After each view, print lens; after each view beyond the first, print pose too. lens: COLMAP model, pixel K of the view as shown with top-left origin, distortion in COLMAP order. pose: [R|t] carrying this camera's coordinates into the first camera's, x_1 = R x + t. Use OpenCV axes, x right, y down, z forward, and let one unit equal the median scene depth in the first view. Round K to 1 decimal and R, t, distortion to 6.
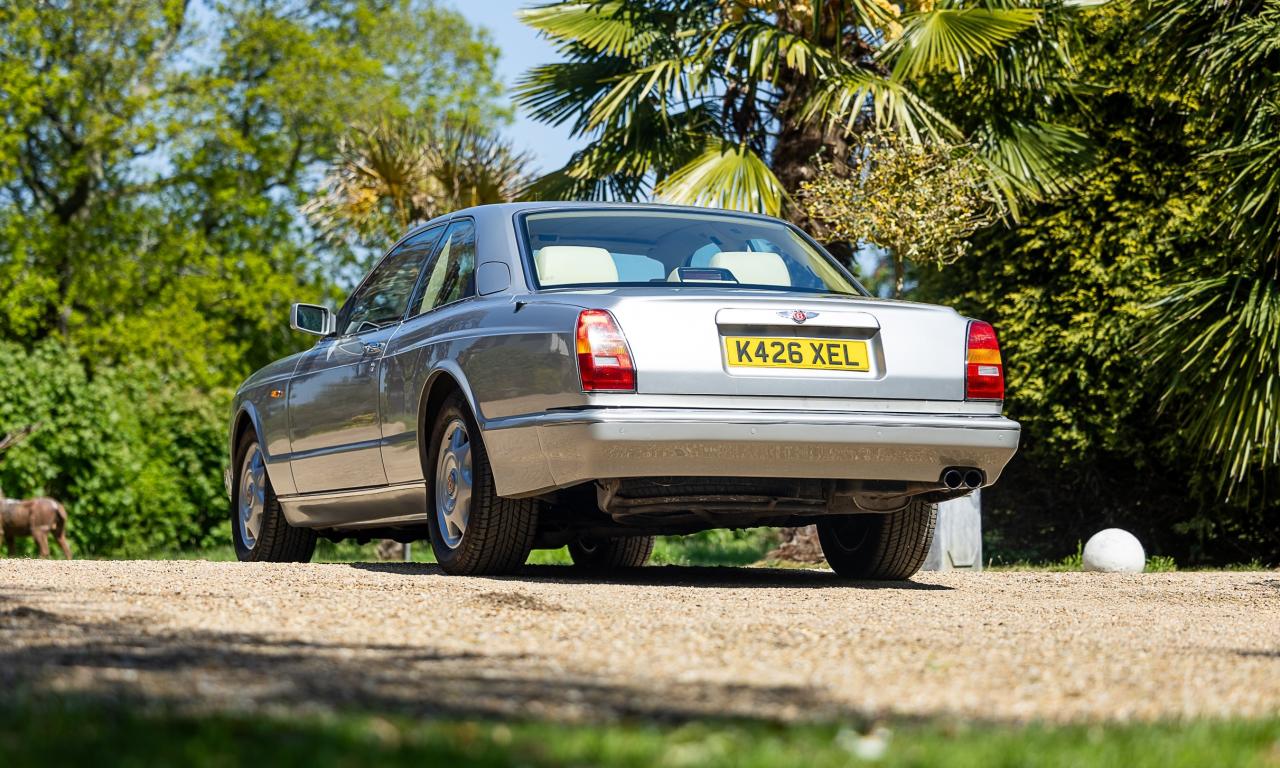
lens RADIAL K [[4107.6, 0, 602.7], [0, 4107.6, 342.3], [0, 0, 1]] dist [0.087338, 0.595549]
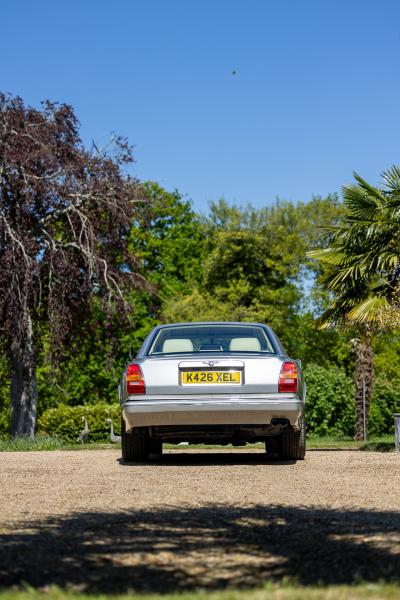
lens RADIAL K [[1278.0, 0, 200.0], [0, 1278.0, 300.0], [0, 0, 1]] dist [0.081236, -0.035271]
pose [[0.943352, -0.055829, -0.327064, 0.181578], [0.039898, 0.997677, -0.055222, -0.001053], [0.329387, 0.039045, 0.943387, 0.123357]]
